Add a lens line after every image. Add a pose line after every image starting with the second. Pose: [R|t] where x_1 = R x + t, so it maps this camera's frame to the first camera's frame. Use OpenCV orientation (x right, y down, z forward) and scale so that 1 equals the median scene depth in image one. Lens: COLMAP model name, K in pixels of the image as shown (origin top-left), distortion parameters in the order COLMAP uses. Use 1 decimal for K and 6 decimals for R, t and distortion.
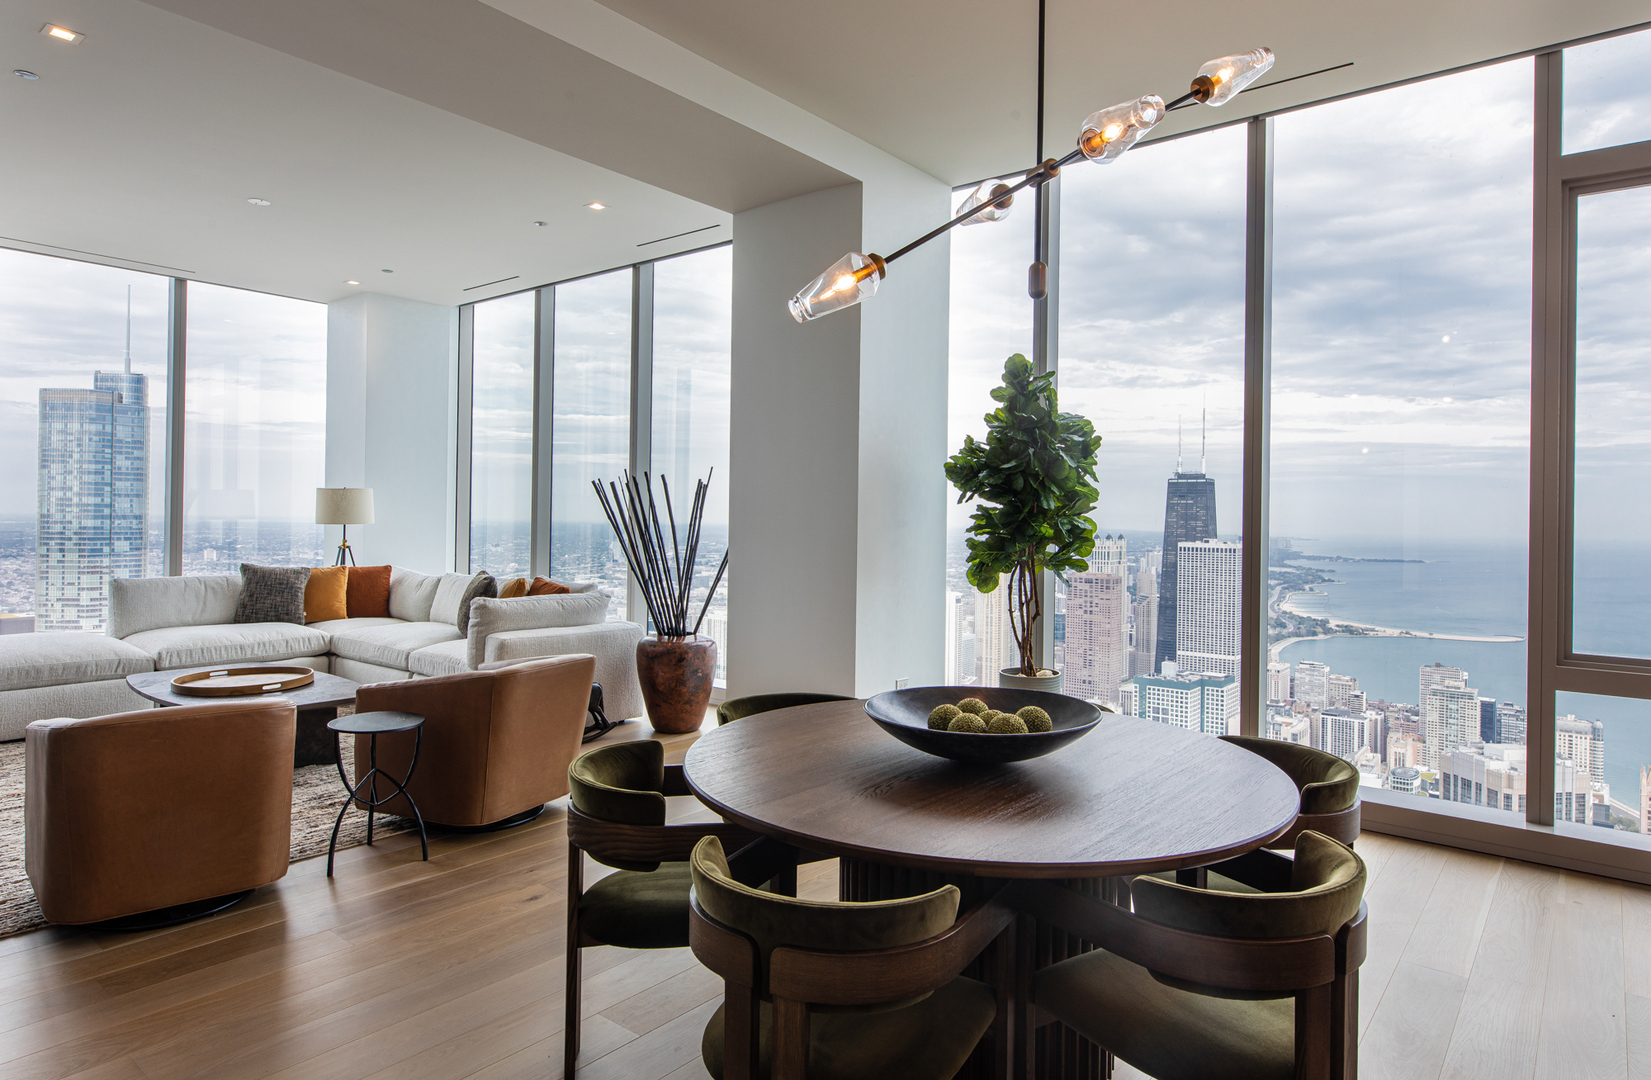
lens RADIAL K [[955.4, 0, 822.5], [0, 955.4, 515.0], [0, 0, 1]] dist [0.000873, -0.003542]
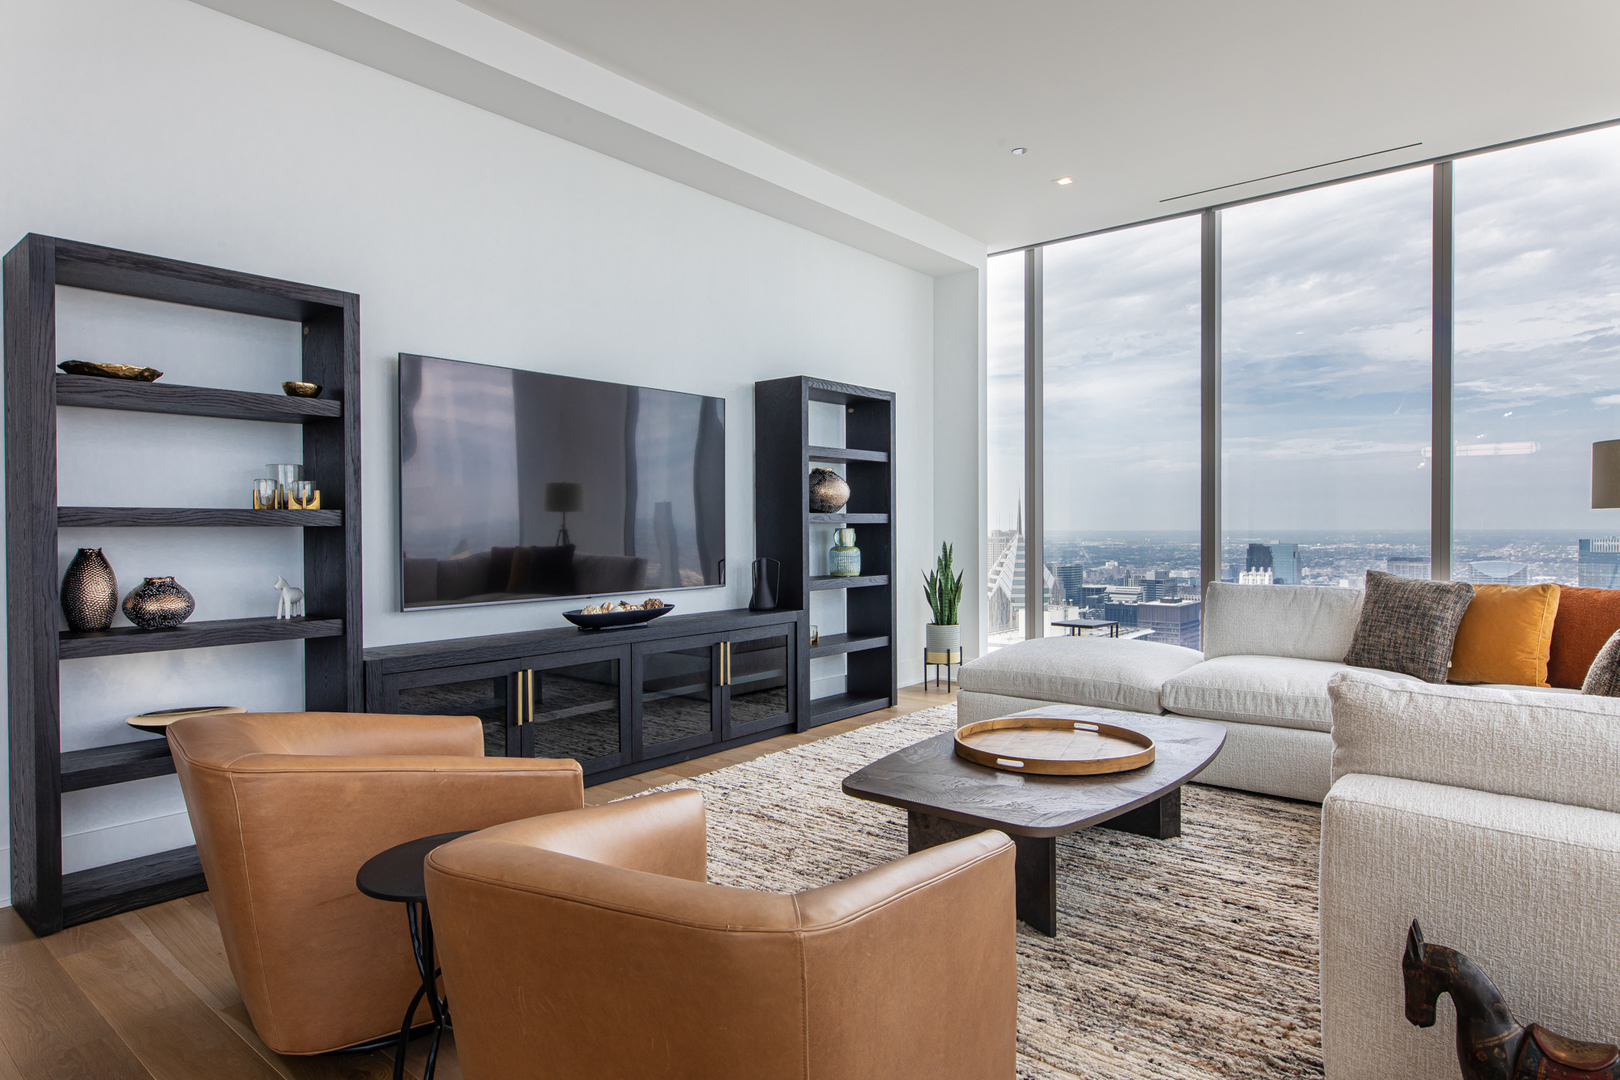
lens RADIAL K [[924.0, 0, 810.0], [0, 924.0, 540.0], [0, 0, 1]] dist [0.000661, -0.001562]
pose [[-0.017119, 0.002005, -0.999851, 0.005148], [0.005318, 0.999984, 0.001914, 0.023369], [0.999839, -0.005284, -0.017130, 0.543212]]
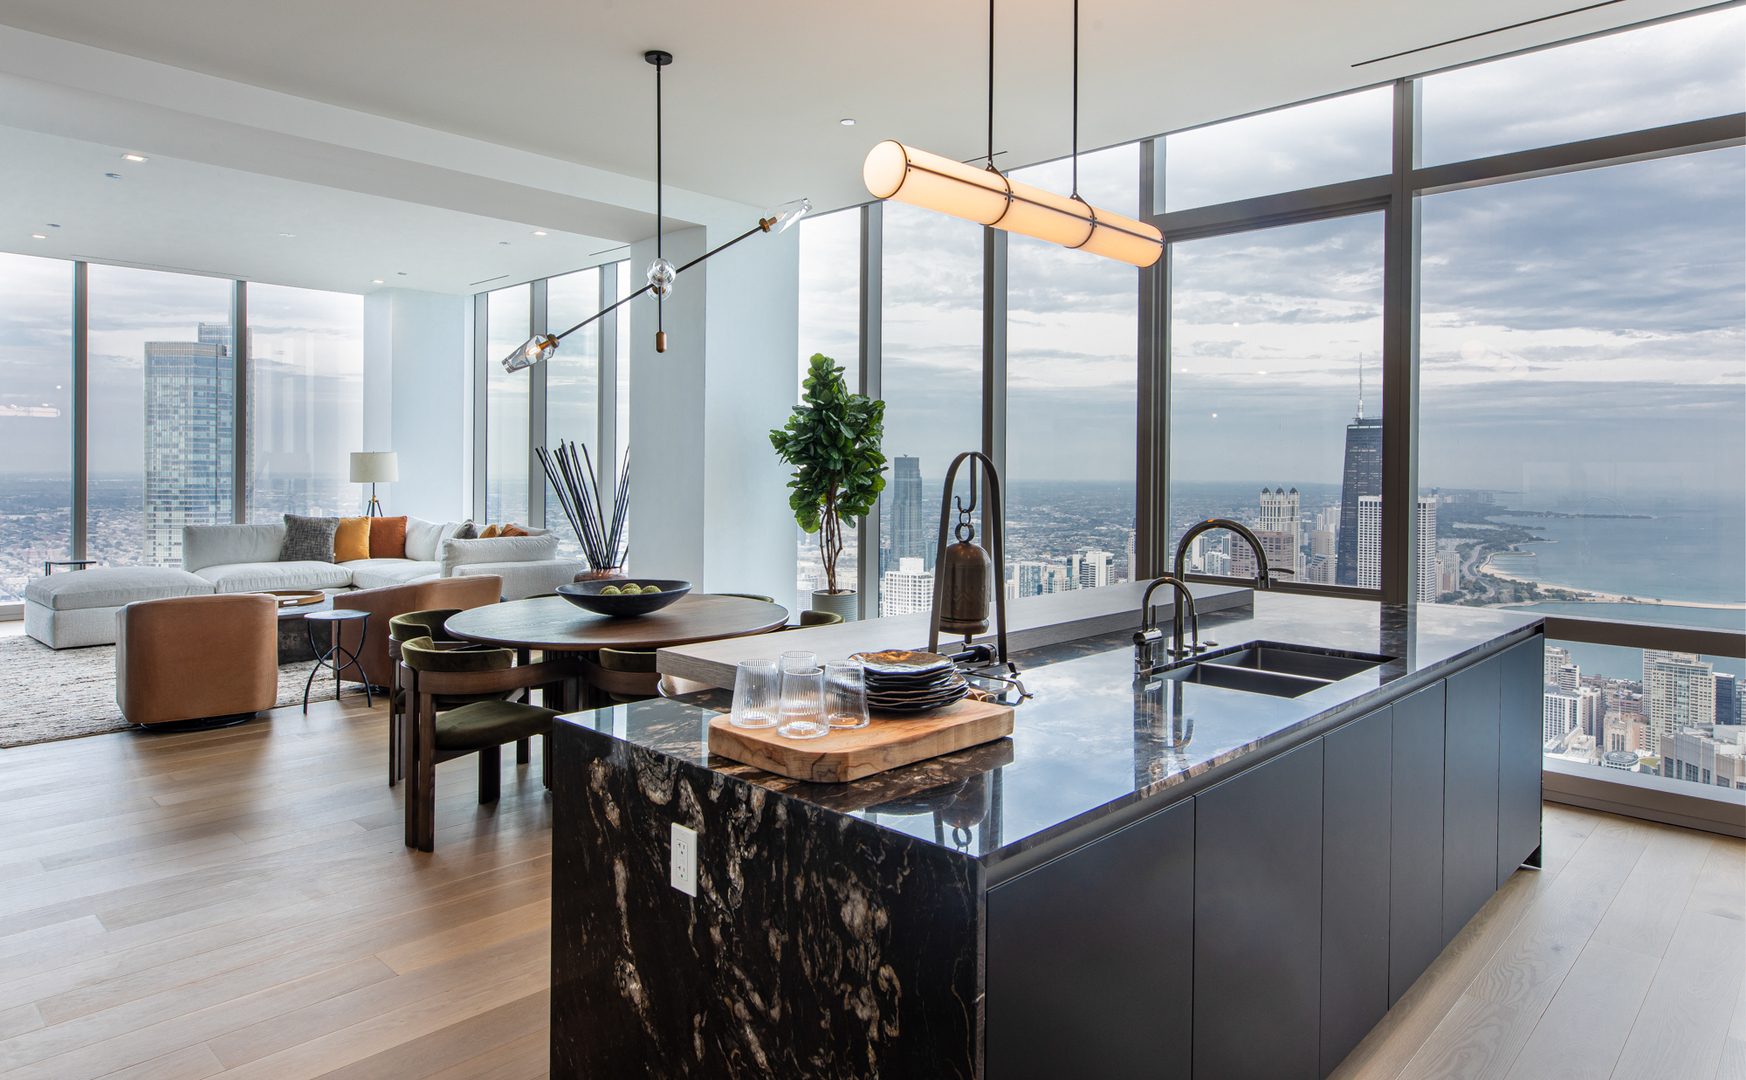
lens RADIAL K [[1044.8, 0, 878.9], [0, 1044.8, 476.5], [0, 0, 1]] dist [-0.002232, -0.001984]
pose [[0.997178, -0.005772, -0.074855, 0.229456], [0.006394, 0.999947, 0.008063, -0.003977], [0.074805, -0.008519, 0.997162, -0.259134]]
